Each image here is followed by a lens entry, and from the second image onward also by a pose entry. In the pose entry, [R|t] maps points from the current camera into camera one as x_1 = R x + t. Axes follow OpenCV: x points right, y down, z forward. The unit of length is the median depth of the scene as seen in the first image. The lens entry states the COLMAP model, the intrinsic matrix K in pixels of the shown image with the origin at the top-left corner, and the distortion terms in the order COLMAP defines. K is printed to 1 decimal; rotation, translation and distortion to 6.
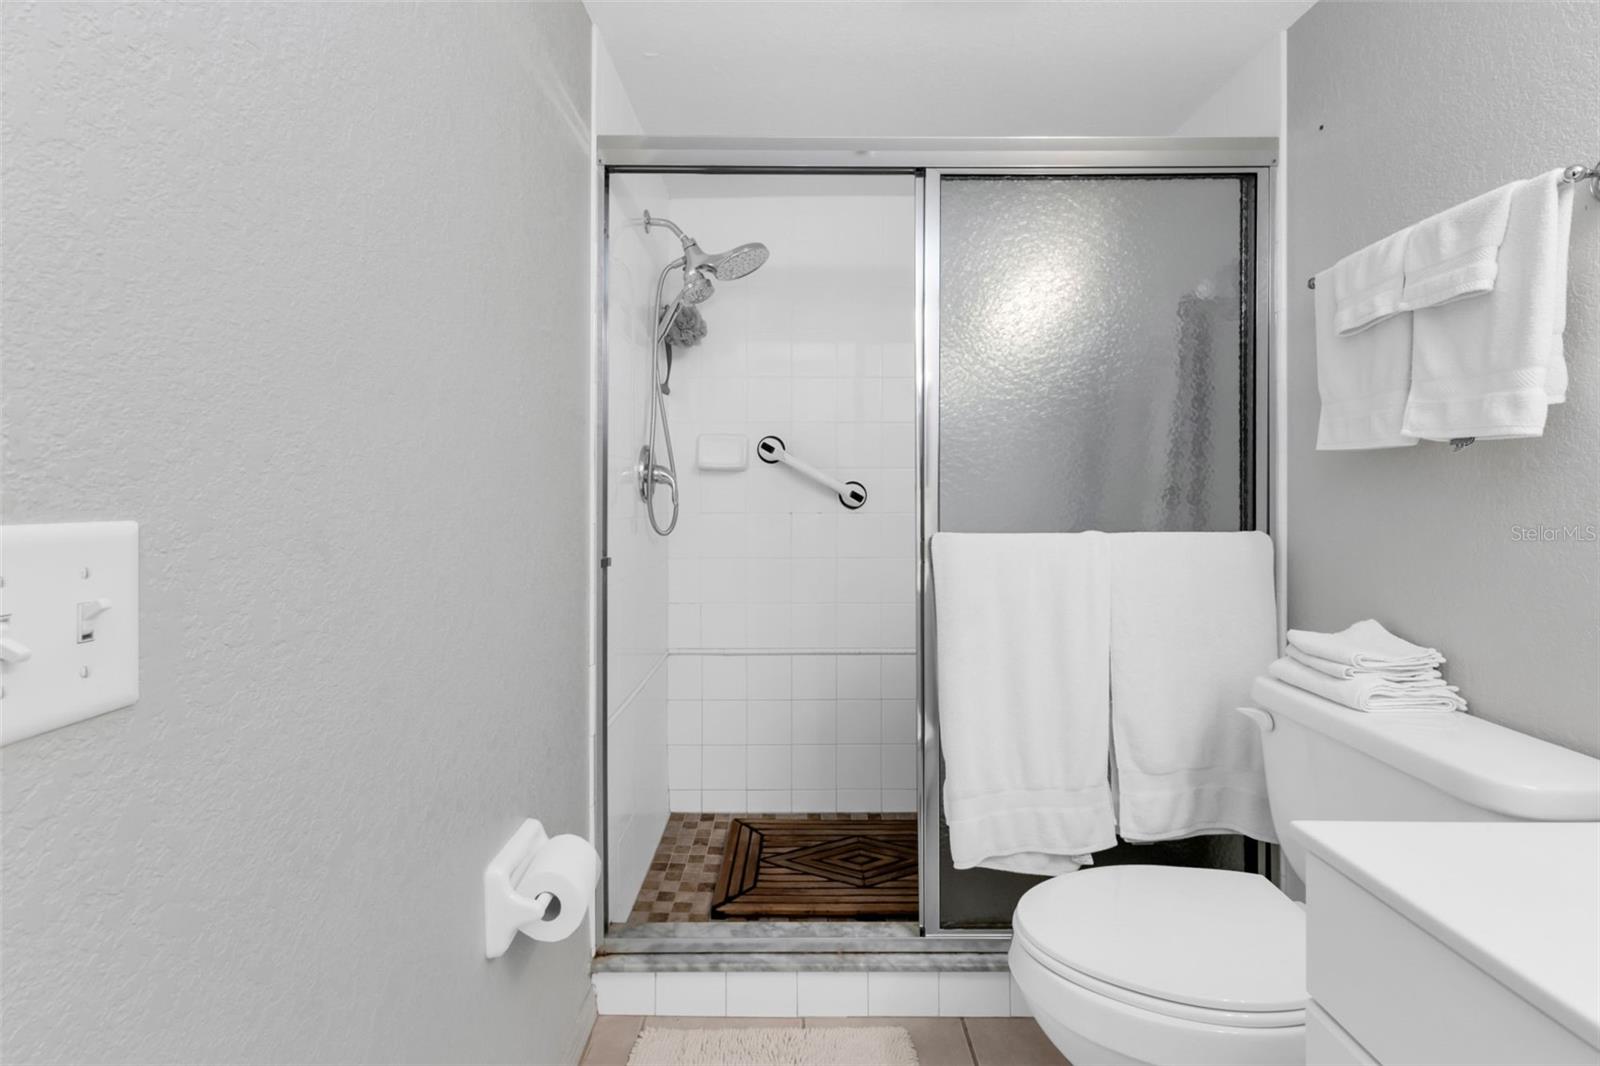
lens RADIAL K [[693.3, 0, 800.6], [0, 693.3, 505.8], [0, 0, 1]] dist [0.011512, 0.000440]
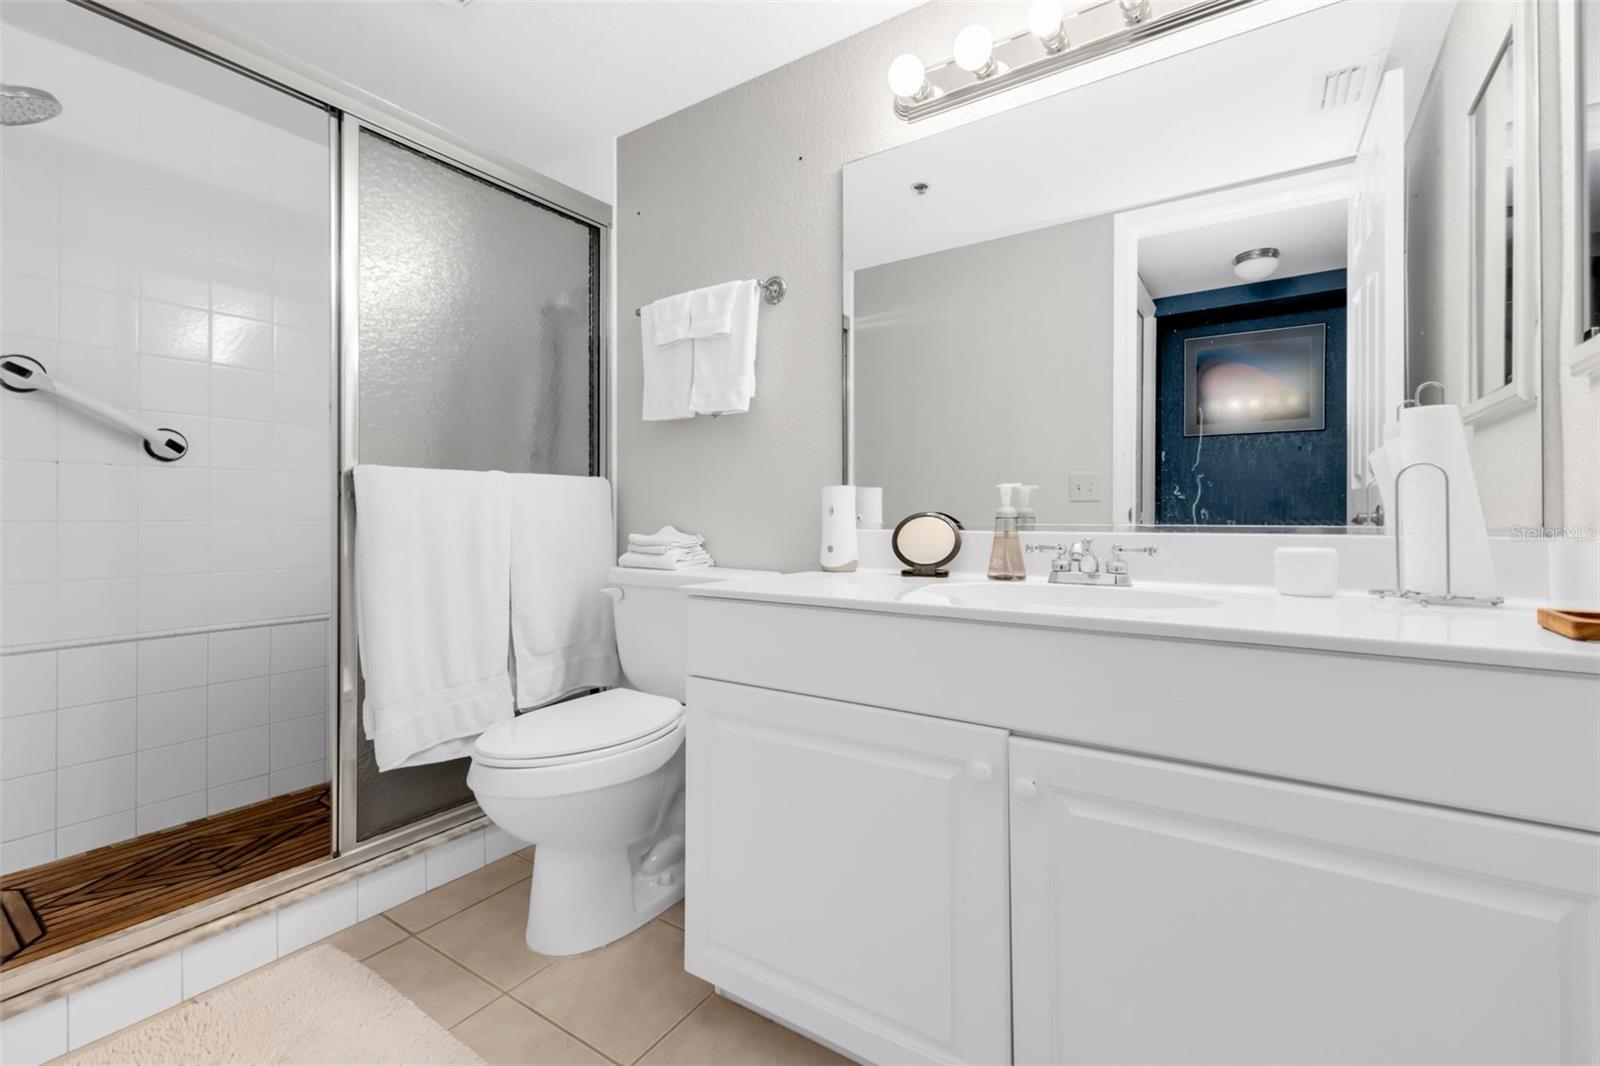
lens RADIAL K [[705.7, 0, 778.9], [0, 705.7, 514.7], [0, 0, 1]] dist [-0.001615, -0.000508]
pose [[0.582511, 0.010679, 0.812753, -0.310706], [-0.002877, 0.999935, -0.011077, 0.129438], [-0.812818, 0.004115, 0.582503, -0.141401]]
